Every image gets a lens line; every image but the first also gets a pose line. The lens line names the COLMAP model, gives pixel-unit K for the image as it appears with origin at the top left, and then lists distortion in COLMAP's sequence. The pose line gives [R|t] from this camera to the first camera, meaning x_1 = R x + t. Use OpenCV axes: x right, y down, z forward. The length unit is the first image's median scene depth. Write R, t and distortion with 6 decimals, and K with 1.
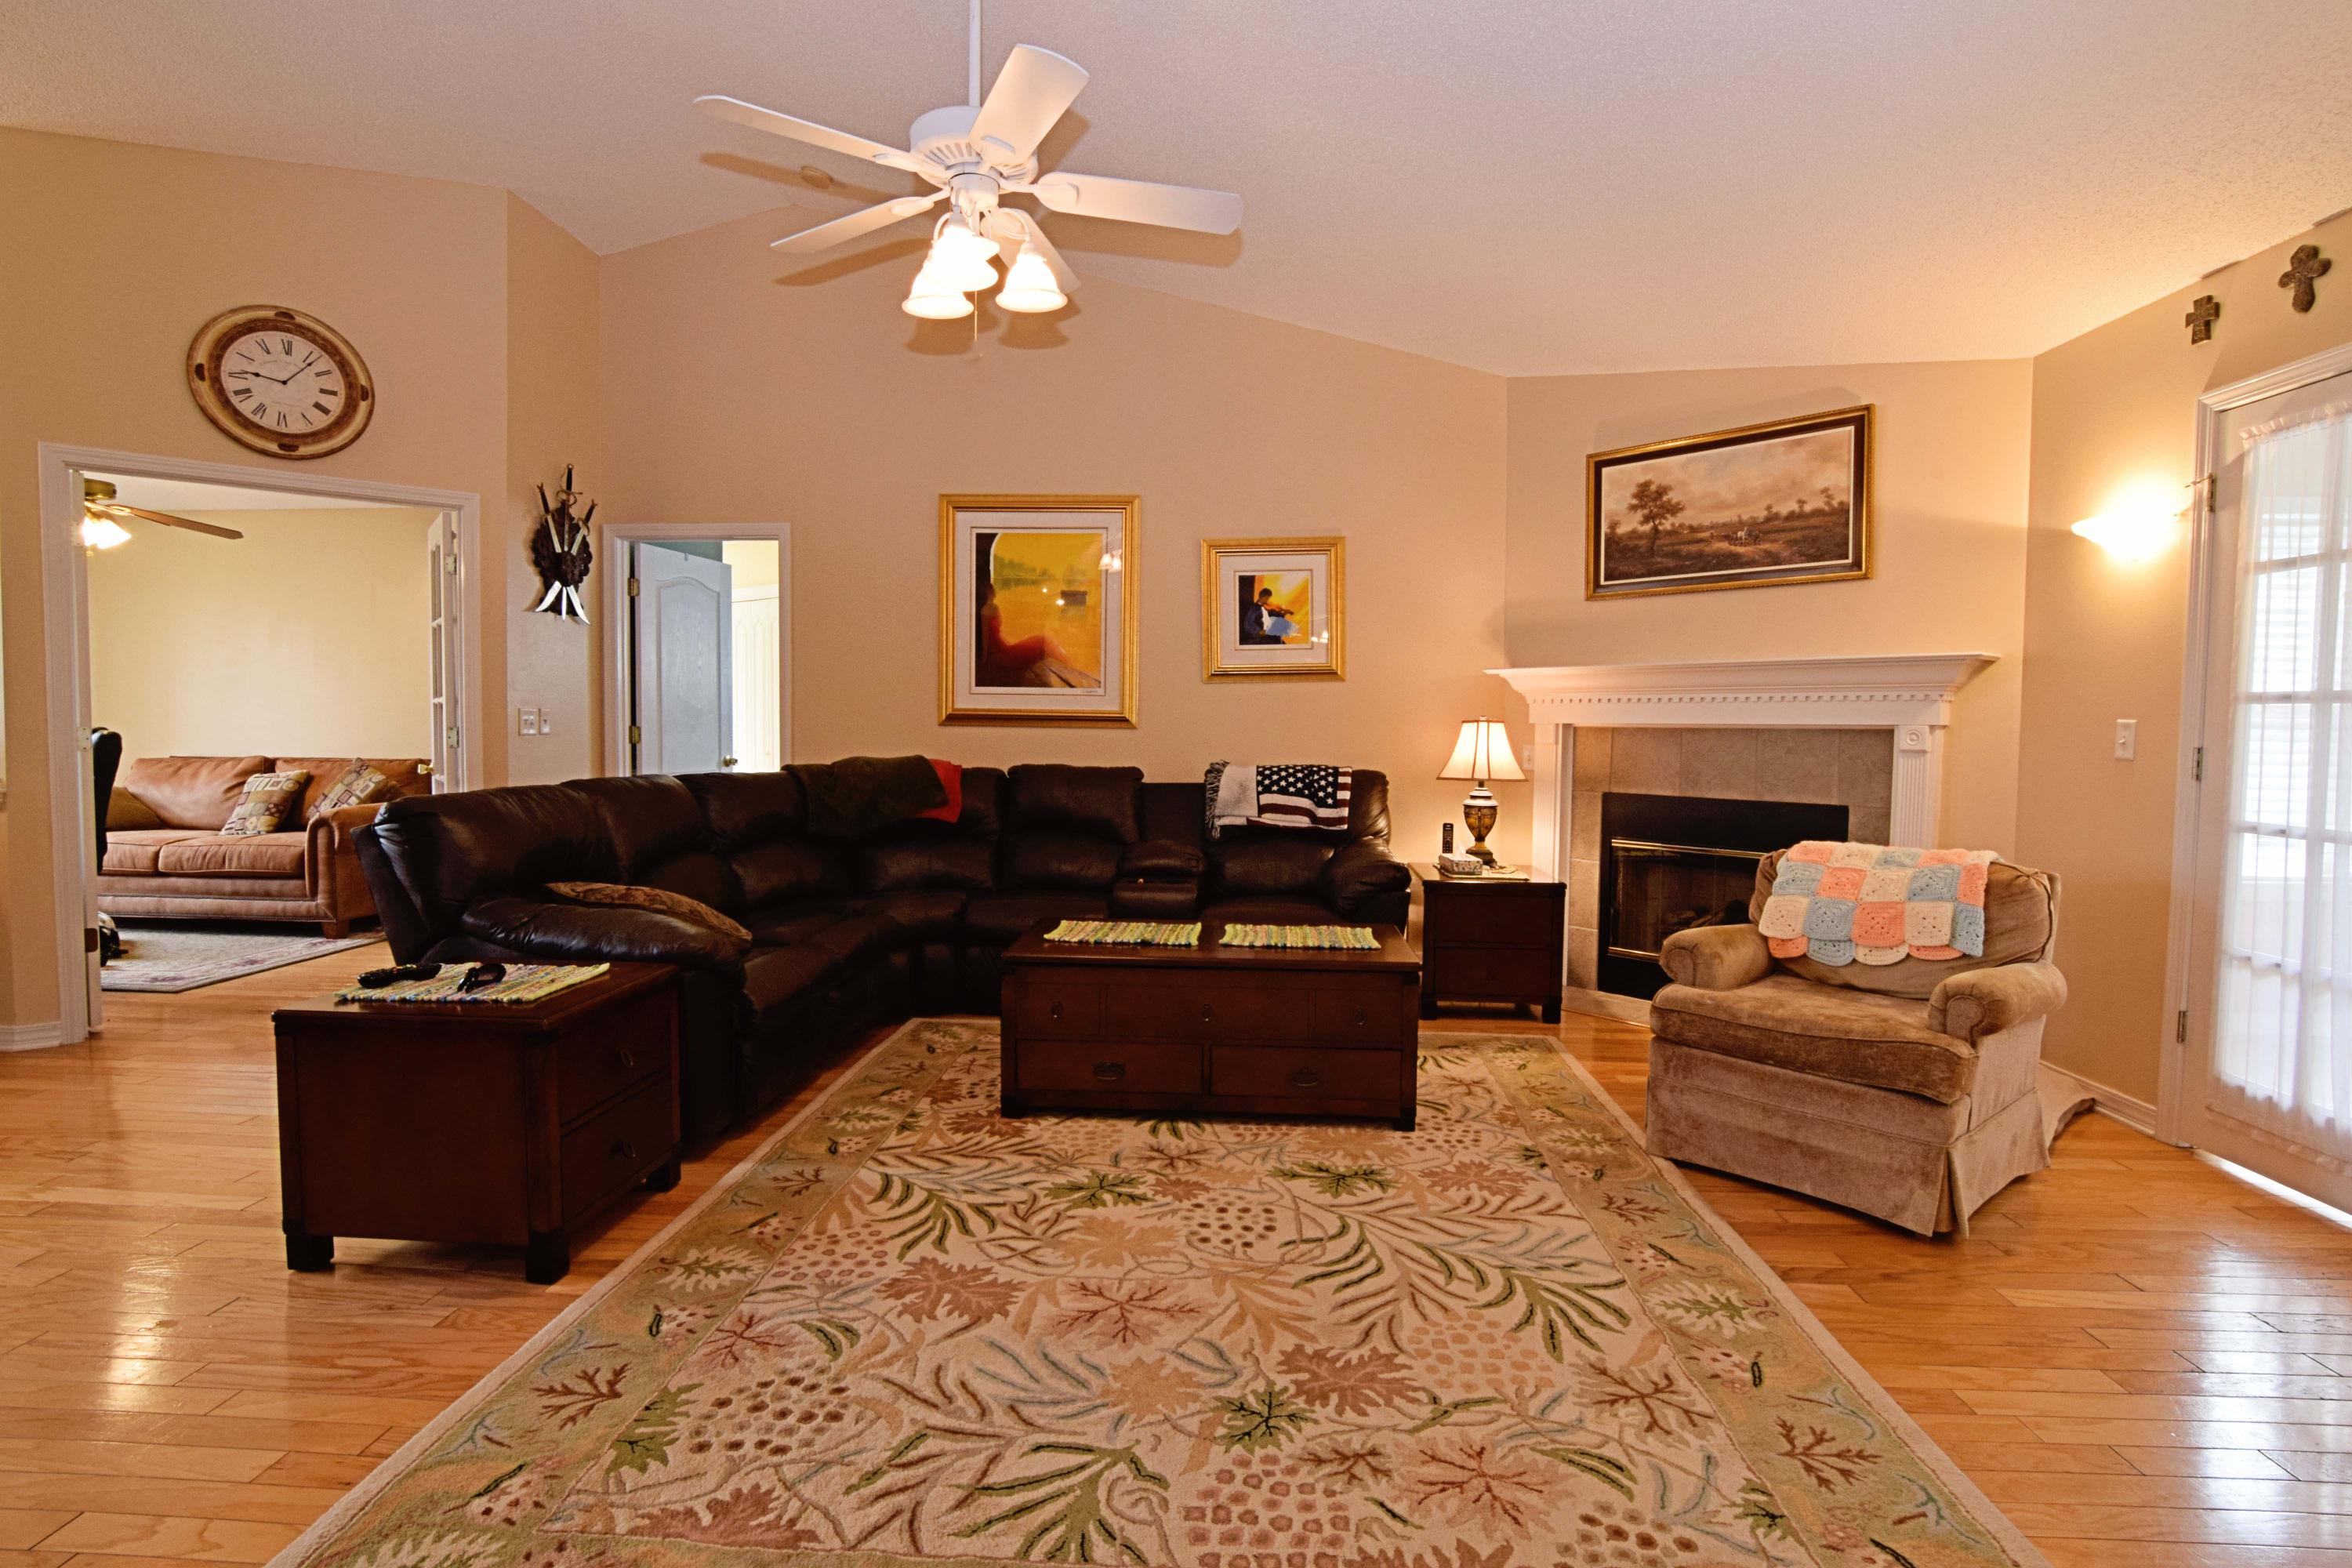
lens RADIAL K [[1144.8, 0, 1180.5], [0, 1144.8, 776.7], [0, 0, 1]] dist [-0.029664, 0.008306]
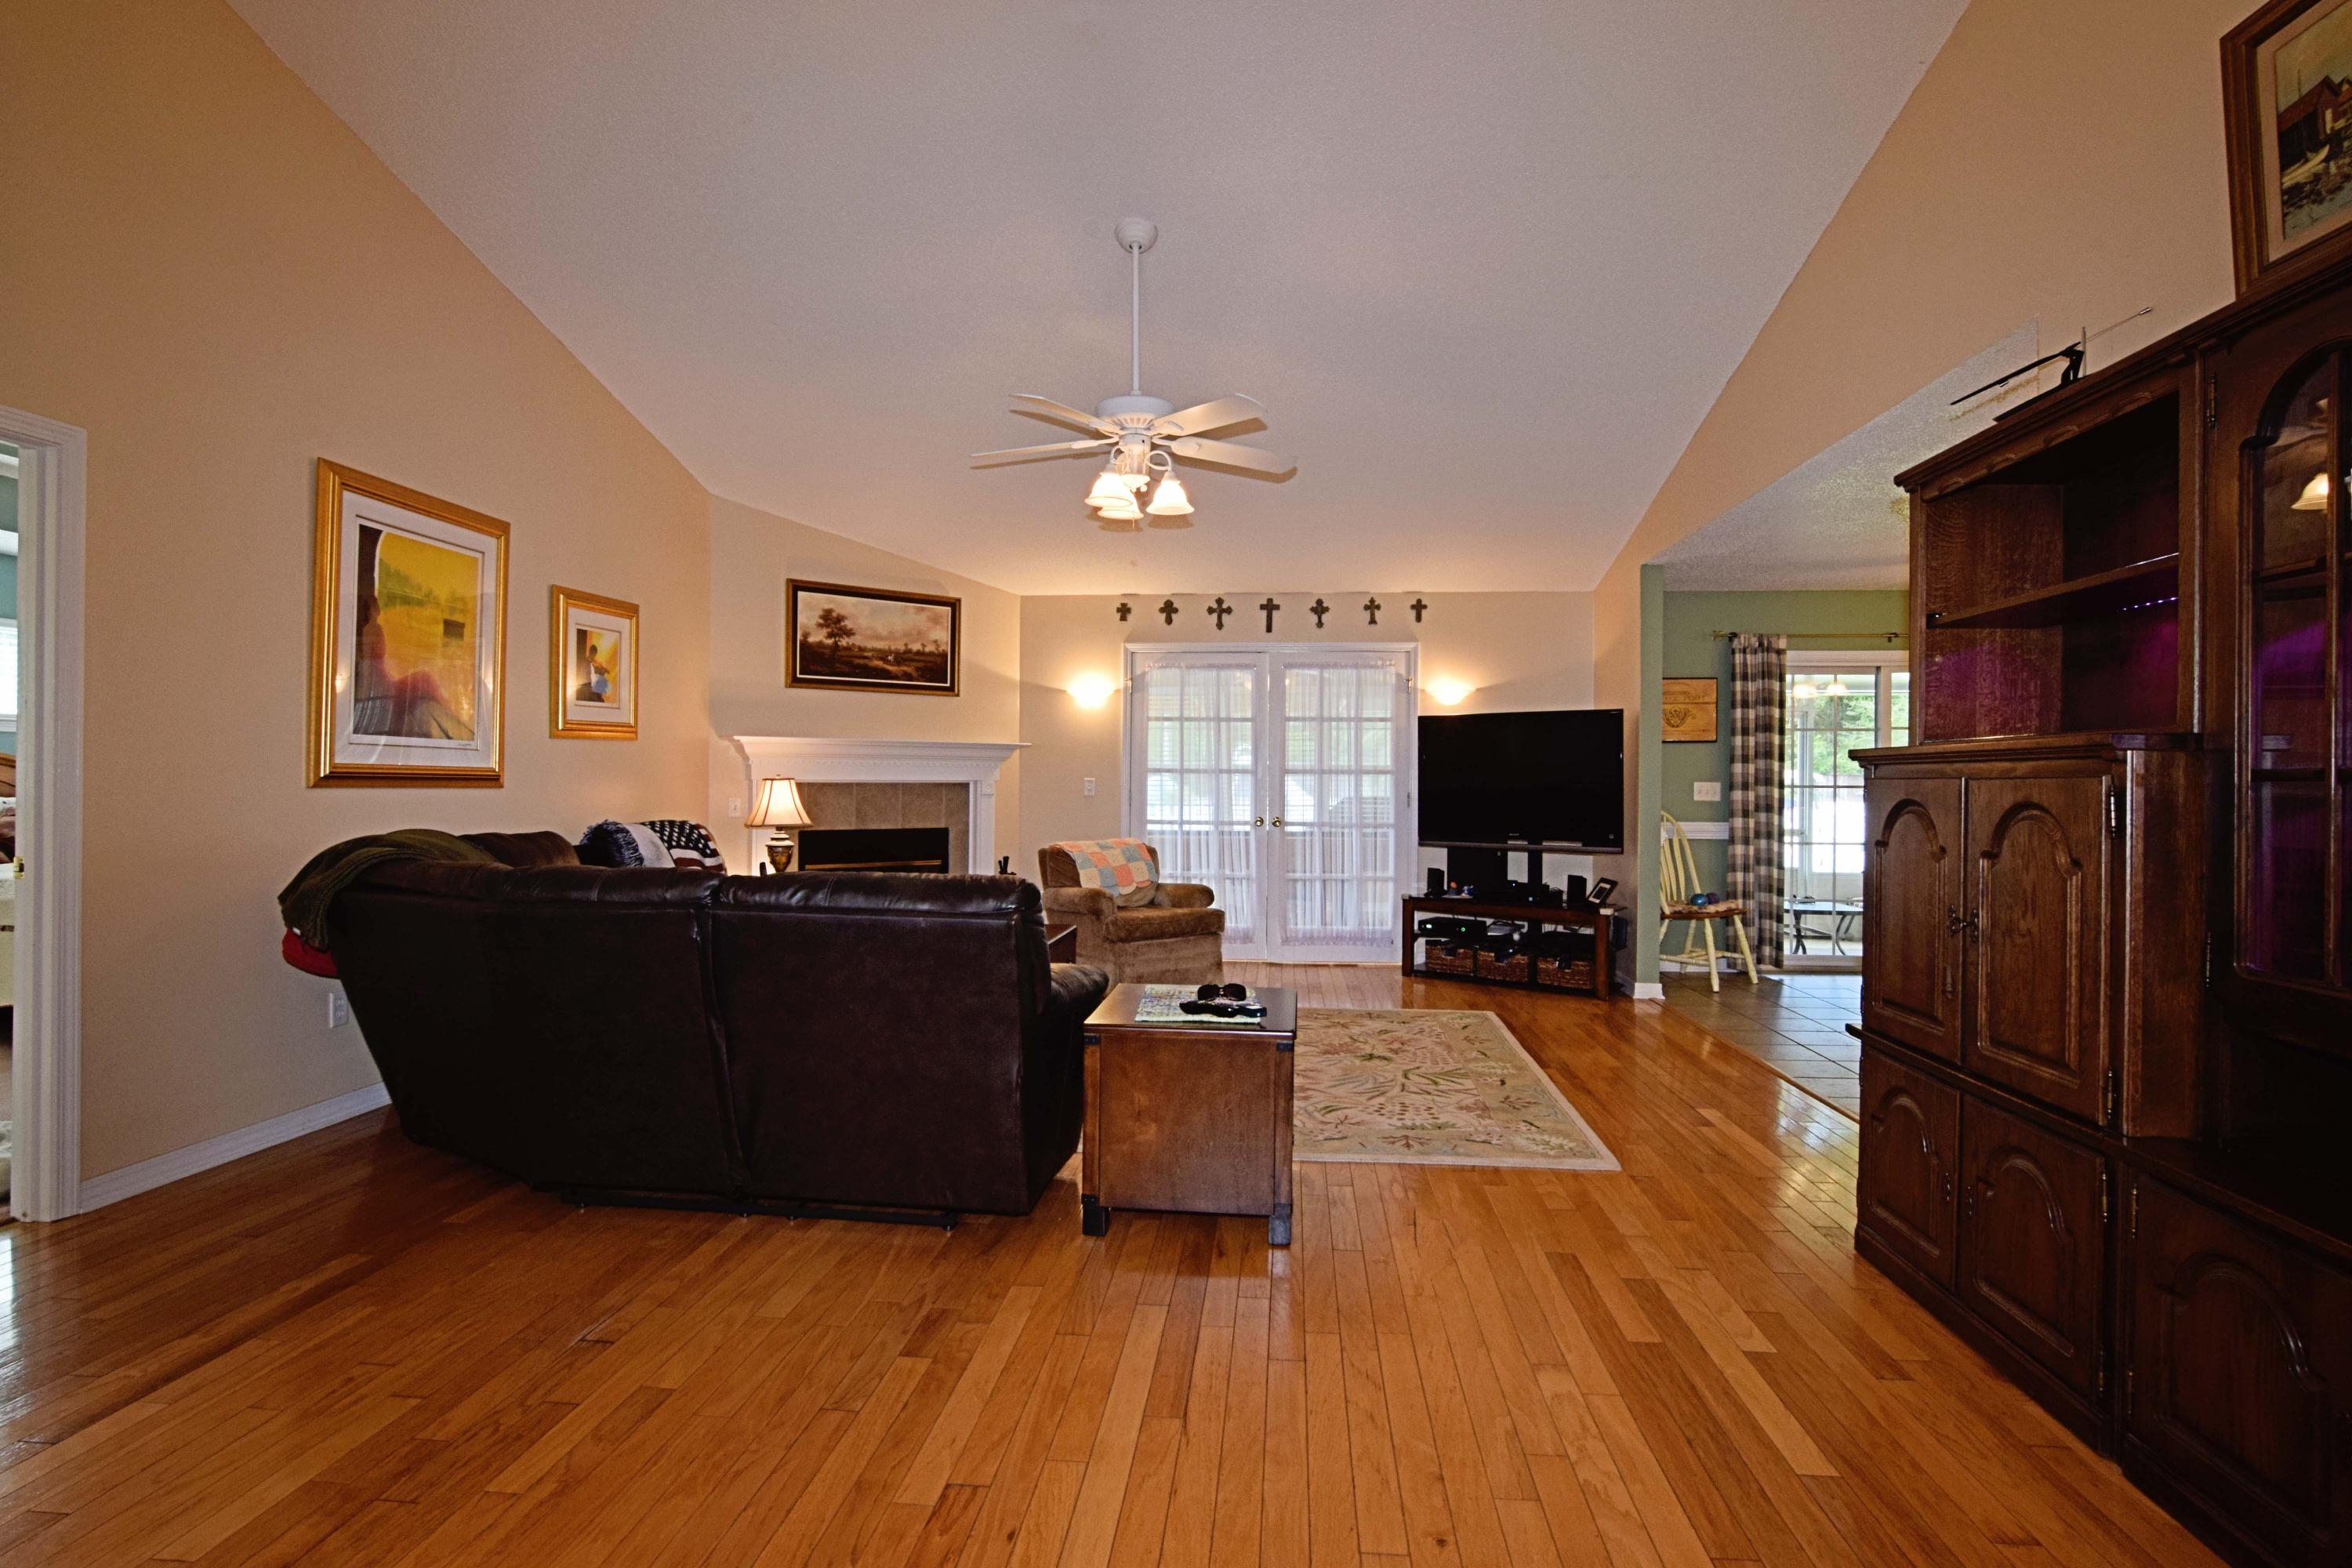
lens RADIAL K [[1144.8, 0, 1180.5], [0, 1144.8, 776.7], [0, 0, 1]] dist [-0.029664, 0.008306]
pose [[0.043603, -0.004300, 0.999040, -0.886627], [0.039242, 0.999226, 0.002588, -0.033398], [-0.998278, 0.039092, 0.043738, 0.455302]]
